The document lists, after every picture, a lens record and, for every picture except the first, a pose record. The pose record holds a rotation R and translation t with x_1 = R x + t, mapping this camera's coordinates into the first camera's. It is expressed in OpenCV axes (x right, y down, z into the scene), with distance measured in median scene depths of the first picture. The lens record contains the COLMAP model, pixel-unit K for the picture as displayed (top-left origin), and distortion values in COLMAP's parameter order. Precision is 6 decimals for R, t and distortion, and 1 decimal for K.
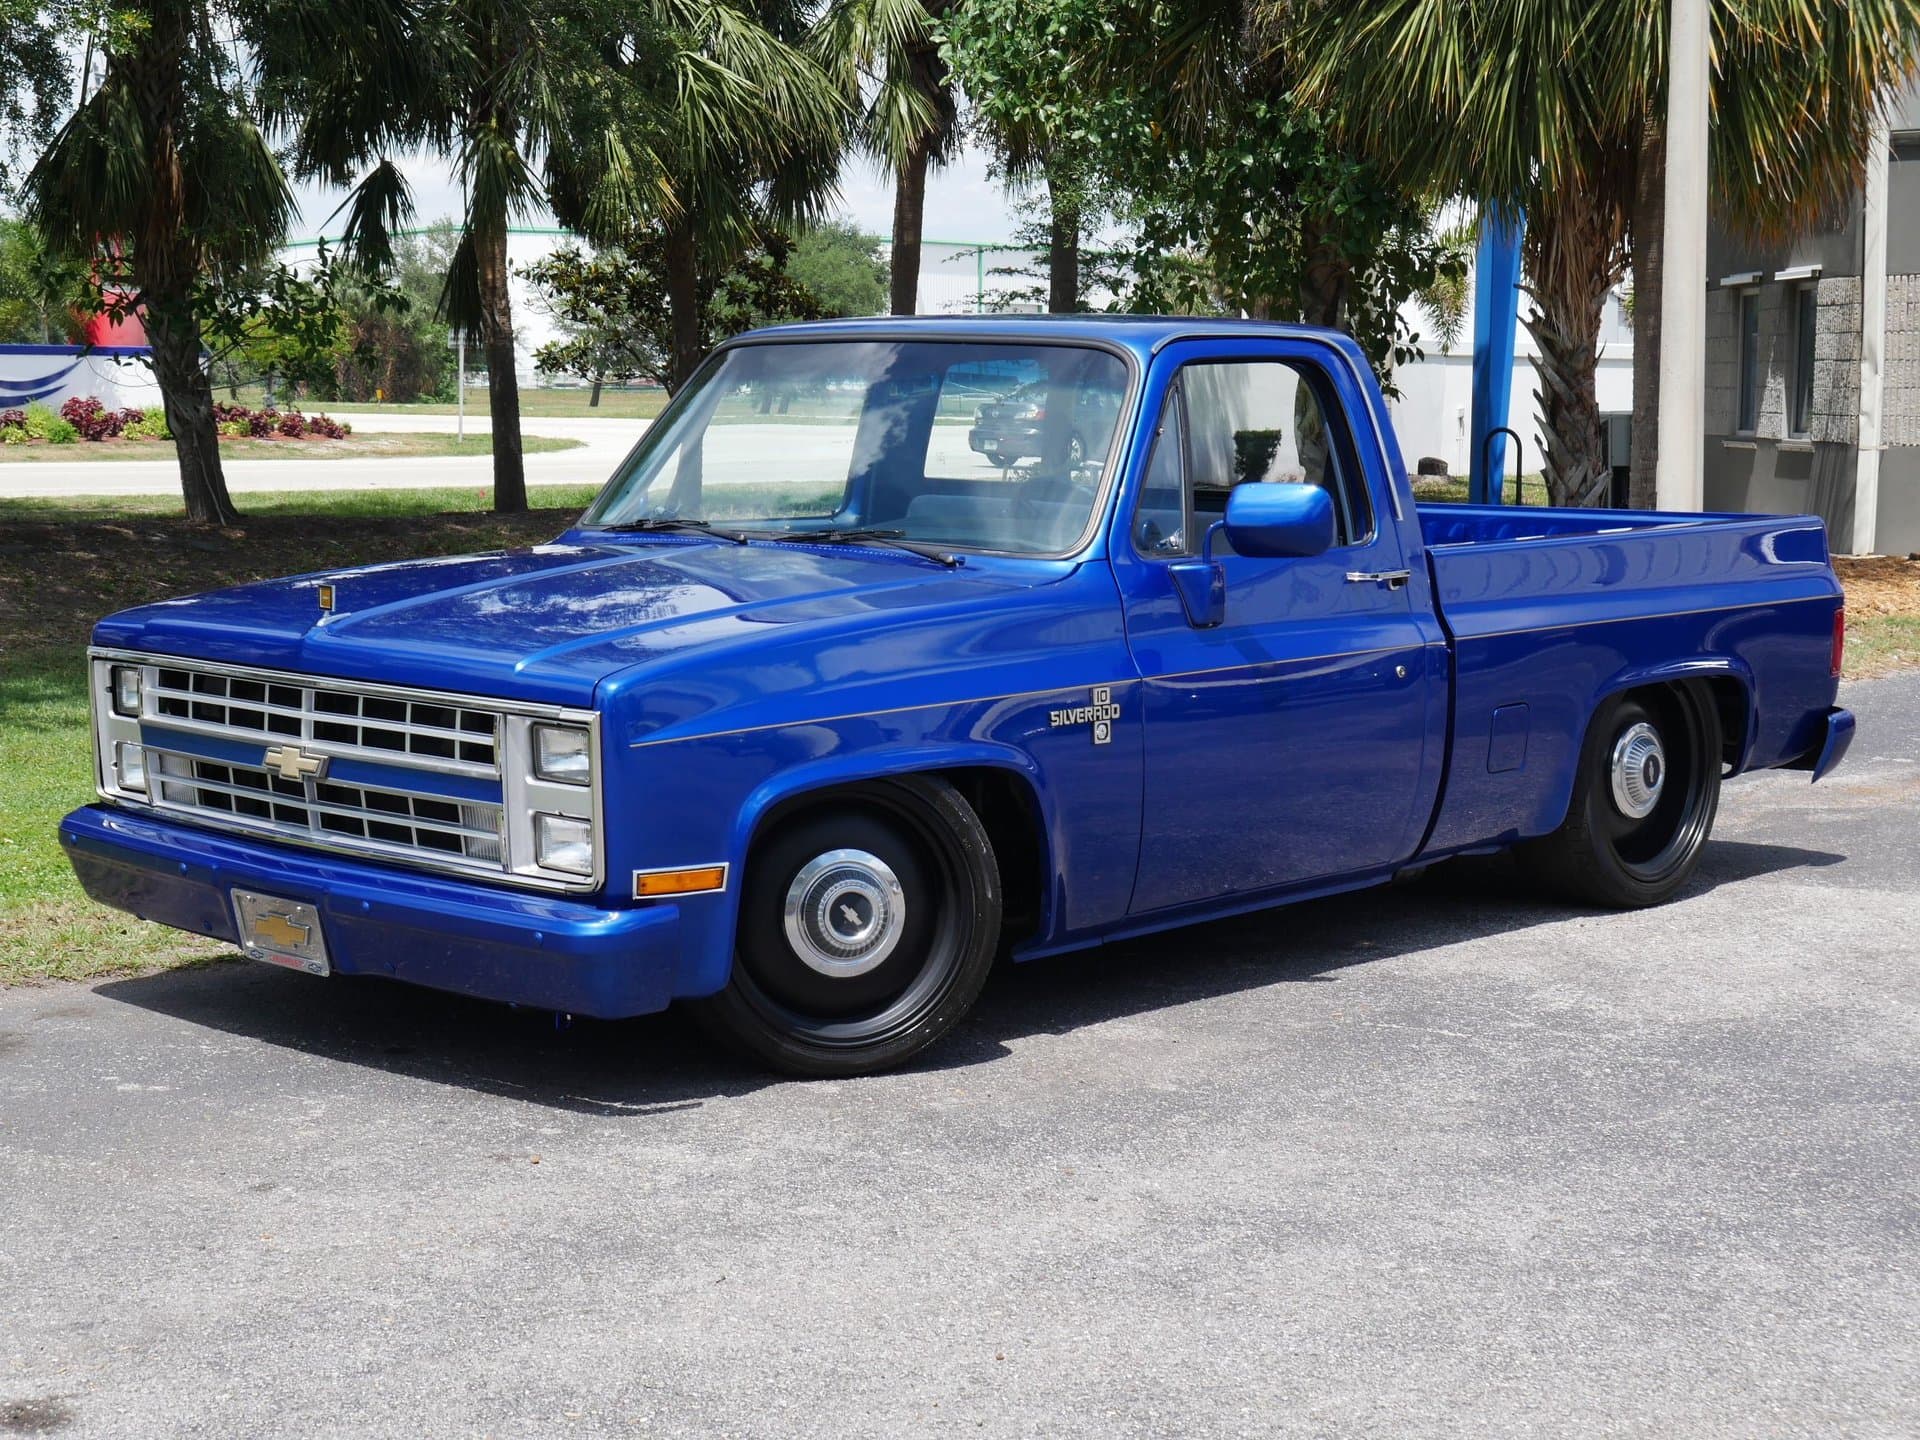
lens RADIAL K [[2919.7, 0, 950.5], [0, 2919.7, 733.7], [0, 0, 1]] dist [-0.028344, 0.000000]
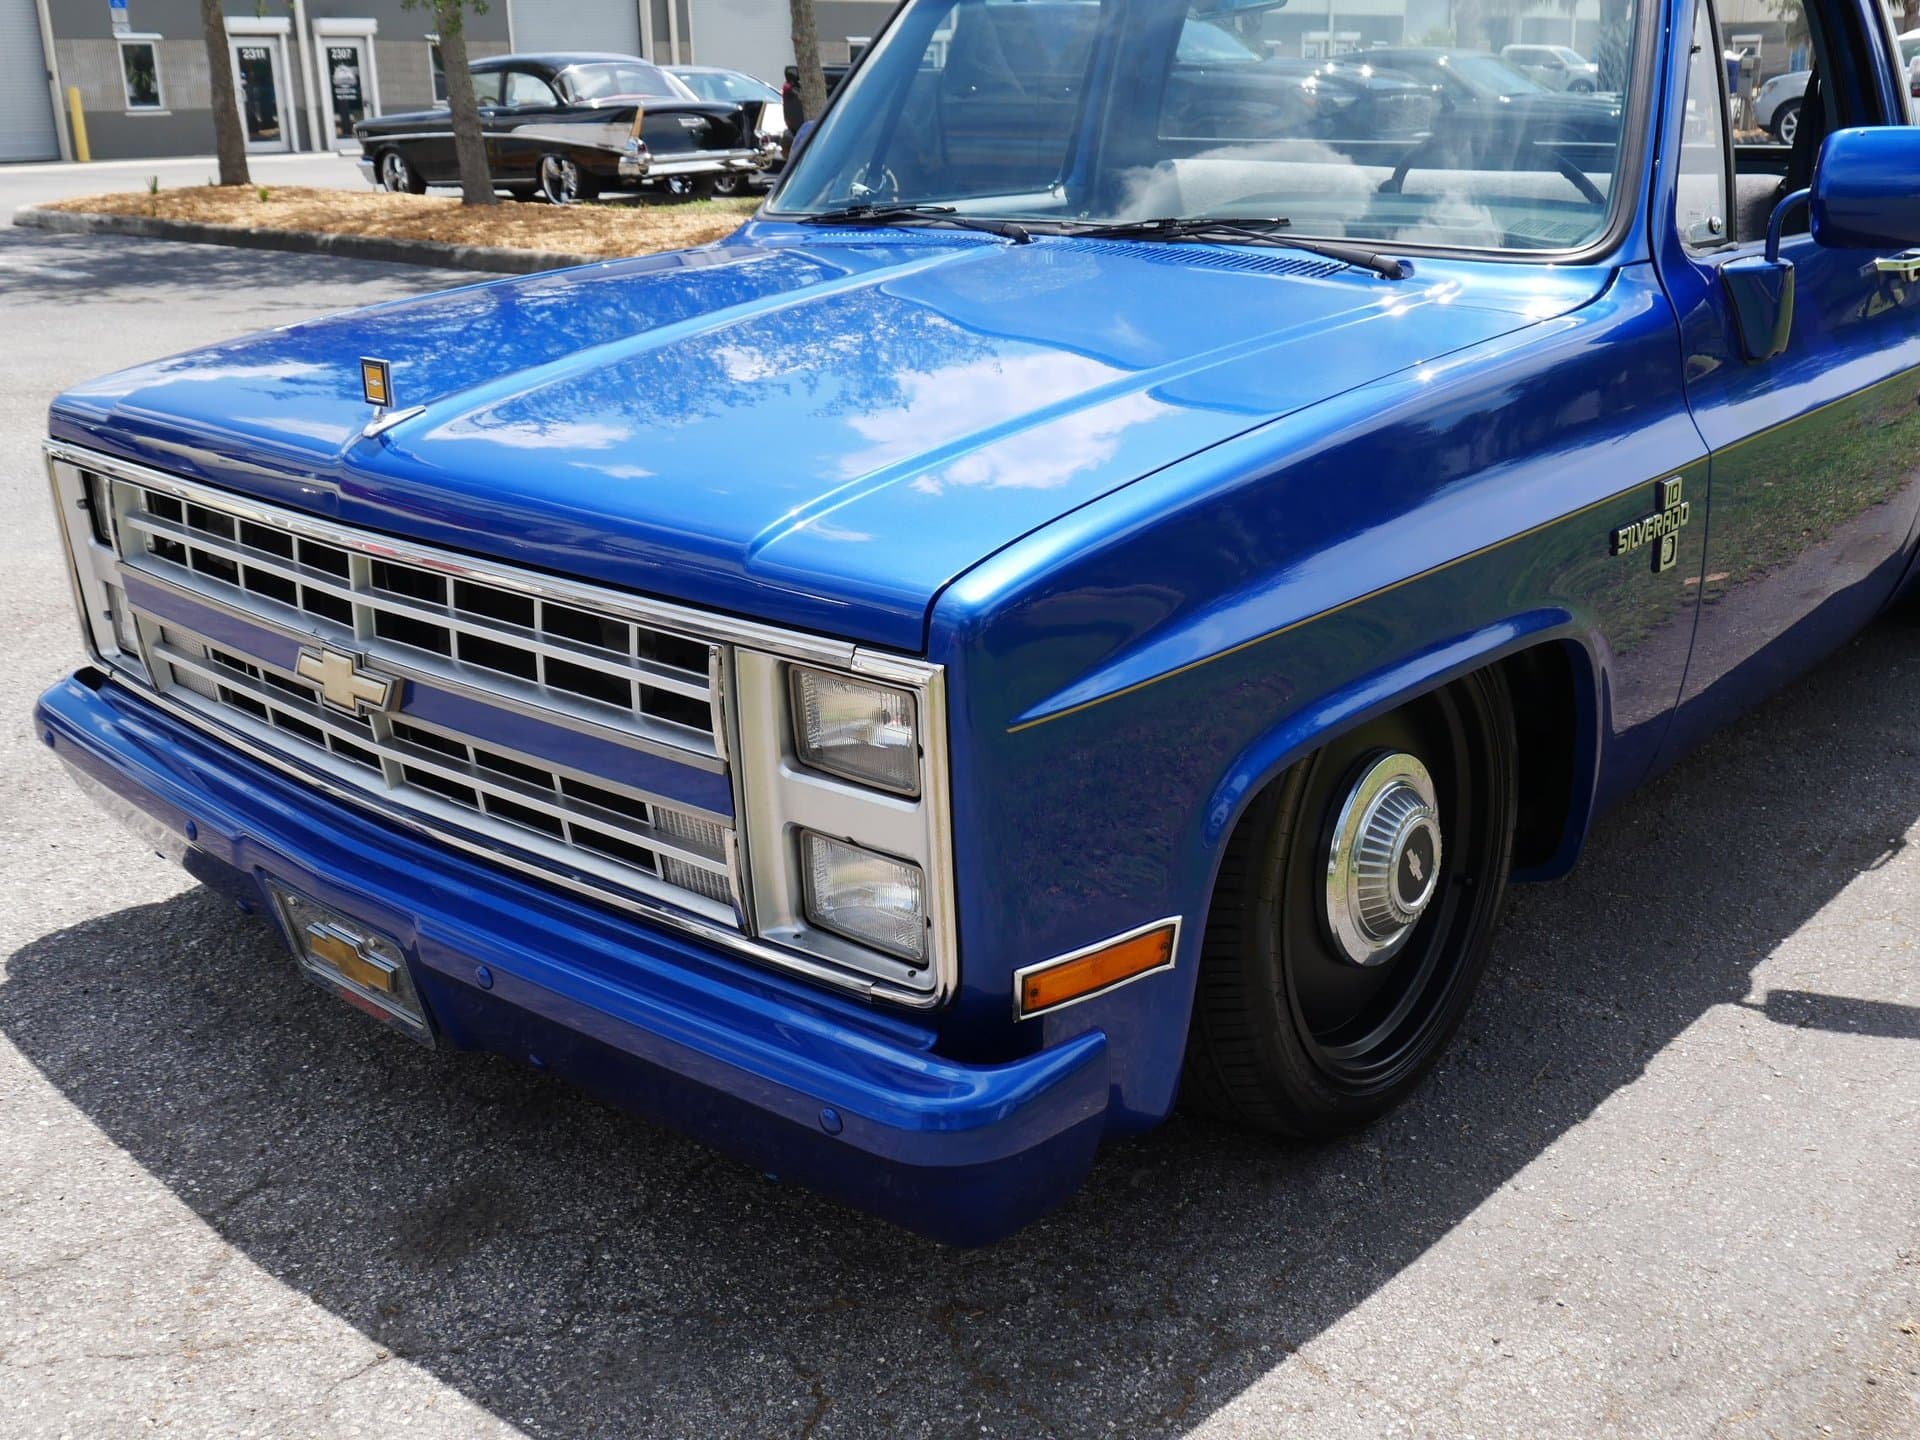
lens RADIAL K [[1670.5, 0, 956.1], [0, 1670.5, 724.6], [0, 0, 1]] dist [0.009176, 0.019765]
pose [[0.999122, -0.034579, 0.023661, -0.120183], [0.027947, 0.970731, 0.238536, -0.059465], [-0.031217, -0.237665, 0.970845, 0.712946]]
